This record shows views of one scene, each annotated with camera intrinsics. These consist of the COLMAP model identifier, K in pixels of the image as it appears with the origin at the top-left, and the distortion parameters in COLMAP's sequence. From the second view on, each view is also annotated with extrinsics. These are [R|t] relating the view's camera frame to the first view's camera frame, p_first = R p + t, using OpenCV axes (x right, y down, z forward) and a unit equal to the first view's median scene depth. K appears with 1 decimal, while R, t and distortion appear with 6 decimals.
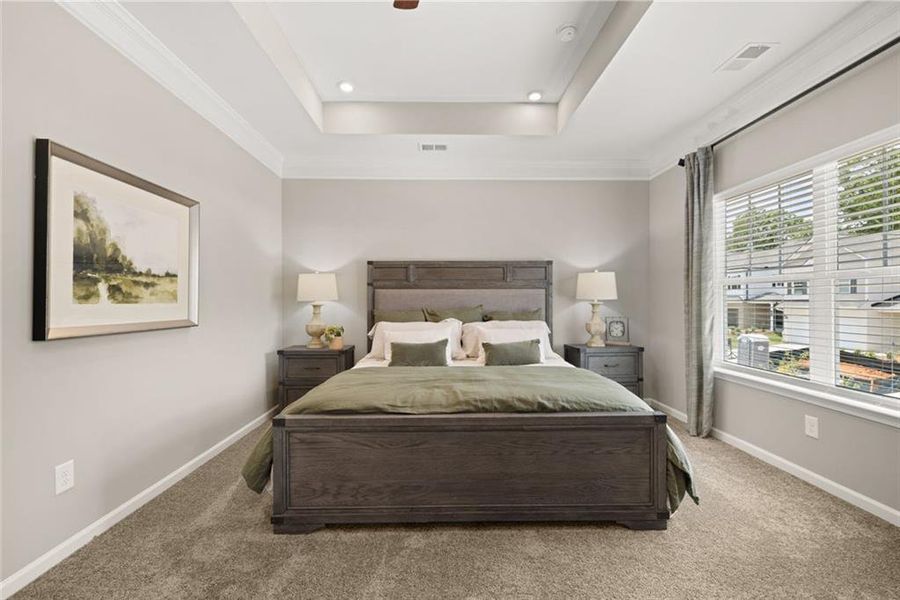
lens RADIAL K [[378.7, 0, 447.2], [0, 378.7, 296.6], [0, 0, 1]] dist [-0.002598, -0.000276]
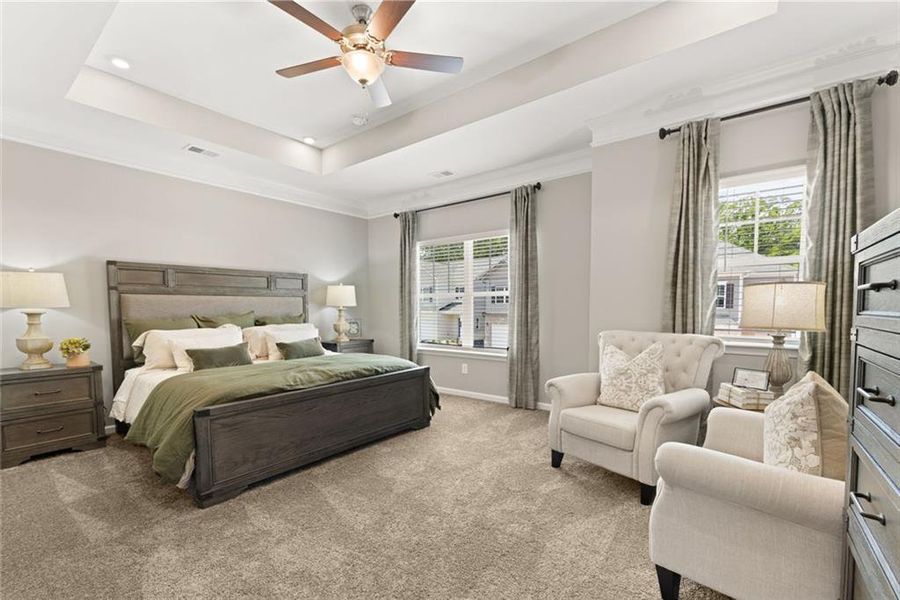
lens RADIAL K [[385.0, 0, 449.4], [0, 385.0, 322.1], [0, 0, 1]] dist [-0.000656, 0.000016]
pose [[0.635562, -0.032063, 0.771384, -0.462056], [-0.005746, 0.998913, 0.046255, -0.000547], [-0.772028, -0.033830, 0.634687, -0.162927]]
